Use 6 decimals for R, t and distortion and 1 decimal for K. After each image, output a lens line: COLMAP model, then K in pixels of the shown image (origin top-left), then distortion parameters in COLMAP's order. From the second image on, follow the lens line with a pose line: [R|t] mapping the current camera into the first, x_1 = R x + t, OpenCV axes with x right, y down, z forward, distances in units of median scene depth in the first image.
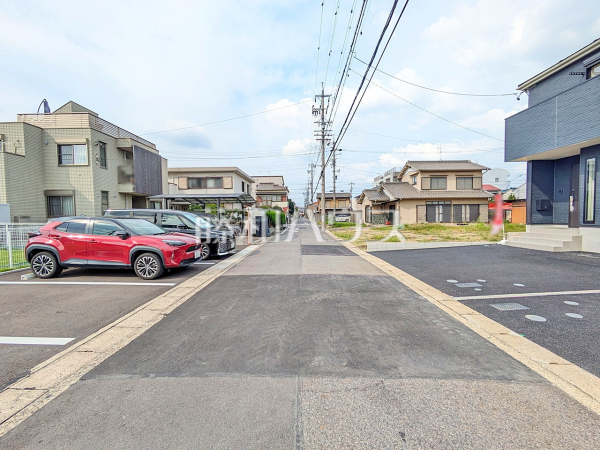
lens RADIAL K [[236.6, 0, 294.4], [0, 236.6, 221.9], [0, 0, 1]] dist [0.002918, -0.000265]
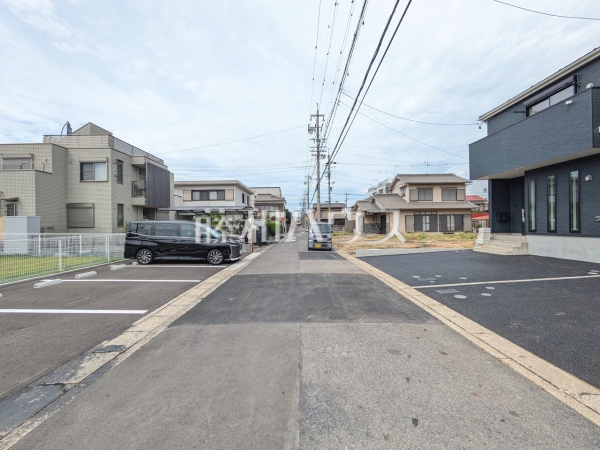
lens RADIAL K [[236.6, 0, 294.5], [0, 236.6, 226.0], [0, 0, 1]] dist [0.002918, -0.000265]
pose [[0.999884, -0.002609, 0.015027, -0.007114], [0.002953, 0.999733, -0.022906, -0.000106], [-0.014963, 0.022948, 0.999625, -0.120643]]
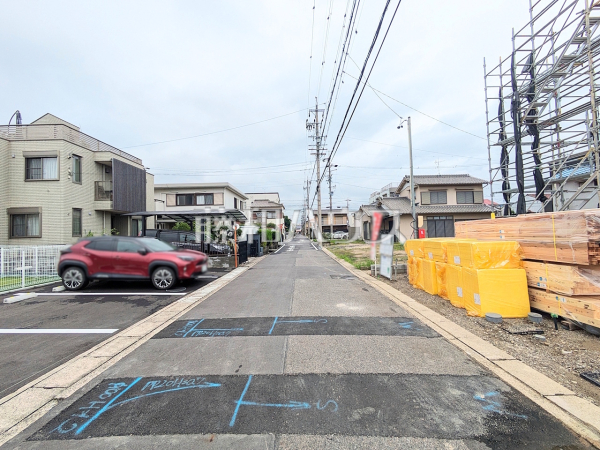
lens RADIAL K [[236.6, 0, 293.9], [0, 236.6, 220.3], [0, 0, 1]] dist [0.002918, -0.000265]
pose [[0.999881, -0.010162, 0.011628, 0.015445], [0.011046, 0.996839, -0.078681, -0.004537], [-0.010792, 0.078801, 0.996832, 0.098140]]
